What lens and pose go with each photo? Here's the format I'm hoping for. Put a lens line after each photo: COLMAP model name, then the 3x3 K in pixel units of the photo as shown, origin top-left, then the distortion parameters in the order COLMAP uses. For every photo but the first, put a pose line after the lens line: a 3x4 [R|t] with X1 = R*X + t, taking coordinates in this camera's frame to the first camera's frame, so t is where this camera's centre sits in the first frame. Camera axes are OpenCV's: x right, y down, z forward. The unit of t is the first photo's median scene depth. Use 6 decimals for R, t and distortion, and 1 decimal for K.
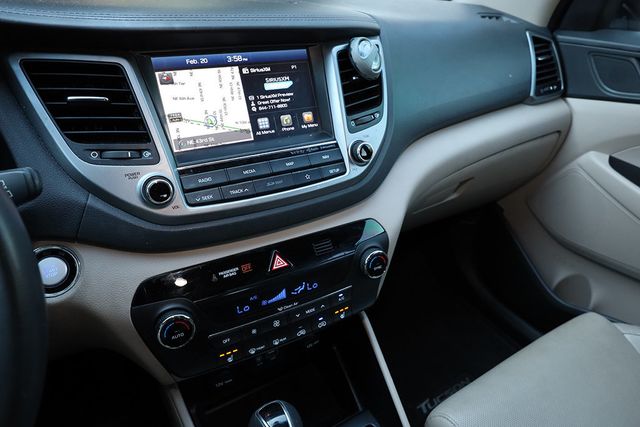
lens RADIAL K [[419.0, 0, 326.4], [0, 419.0, 214.4], [0, 0, 1]] dist [0.003497, -0.002484]
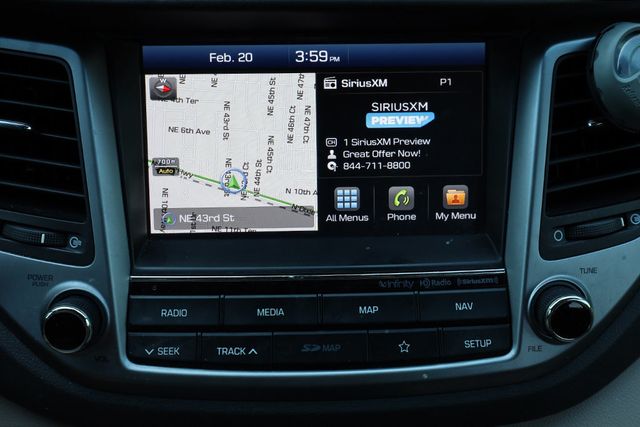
lens RADIAL K [[593.8, 0, 317.6], [0, 593.8, 212.7], [0, 0, 1]] dist [0.000697, 0.000000]
pose [[0.882608, 0.216039, -0.417529, 0.095116], [-0.211585, 0.975663, 0.057564, -0.226994], [0.419804, 0.037536, 0.906838, 0.385418]]
